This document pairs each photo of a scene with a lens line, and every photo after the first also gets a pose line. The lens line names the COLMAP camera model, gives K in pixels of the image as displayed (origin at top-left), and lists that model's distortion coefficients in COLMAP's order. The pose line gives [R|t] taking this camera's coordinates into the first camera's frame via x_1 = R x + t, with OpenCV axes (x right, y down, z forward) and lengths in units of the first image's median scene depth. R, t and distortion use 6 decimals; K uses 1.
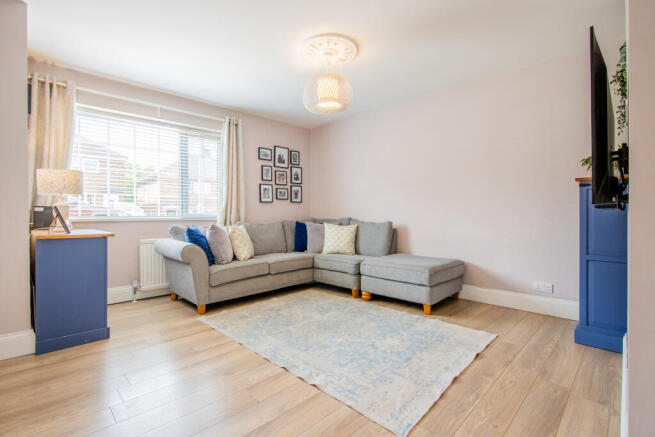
lens RADIAL K [[301.5, 0, 320.7], [0, 301.5, 213.8], [0, 0, 1]] dist [-0.018305, 0.003196]
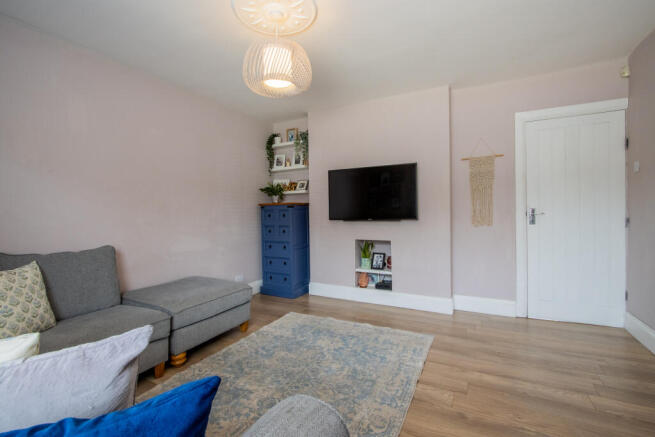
lens RADIAL K [[301.5, 0, 320.3], [0, 301.5, 216.7], [0, 0, 1]] dist [-0.018305, 0.003196]
pose [[-0.288243, -0.009166, 0.957513, -0.559606], [0.018927, 0.999704, 0.015268, -0.040750], [-0.957370, 0.022523, -0.287985, 0.895736]]
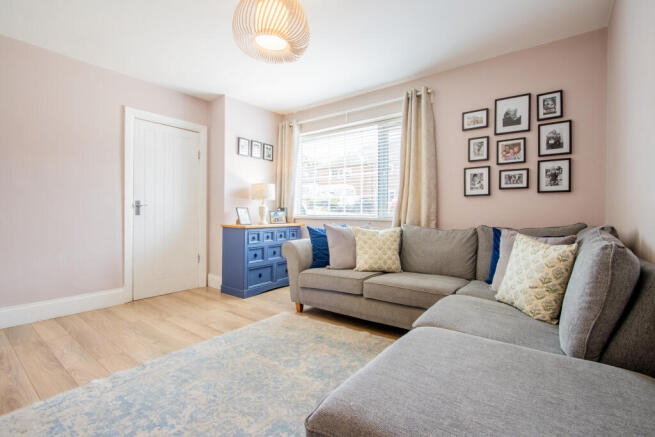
lens RADIAL K [[301.5, 0, 323.6], [0, 301.5, 216.2], [0, 0, 1]] dist [-0.018305, 0.003196]
pose [[0.143432, 0.012984, -0.989575, 0.543460], [-0.007156, 0.999901, 0.012083, -0.001546], [0.989634, 0.005348, 0.143510, 0.818603]]
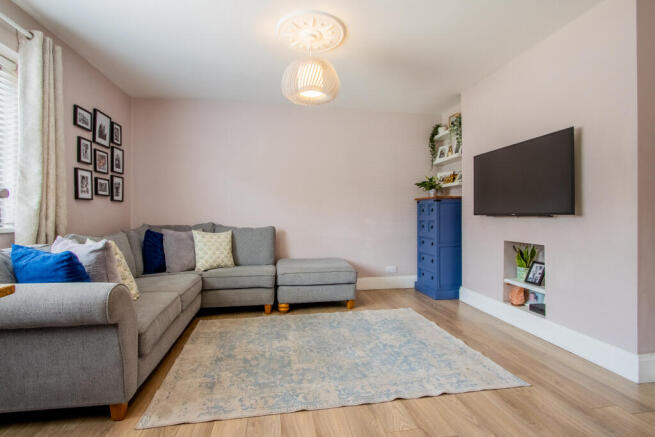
lens RADIAL K [[301.5, 0, 319.1], [0, 301.5, 215.8], [0, 0, 1]] dist [-0.018305, 0.003196]
pose [[0.585824, 0.001331, 0.810437, -0.534014], [0.000439, 0.999998, -0.001960, -0.006428], [-0.810438, 0.001504, 0.585822, 0.379661]]
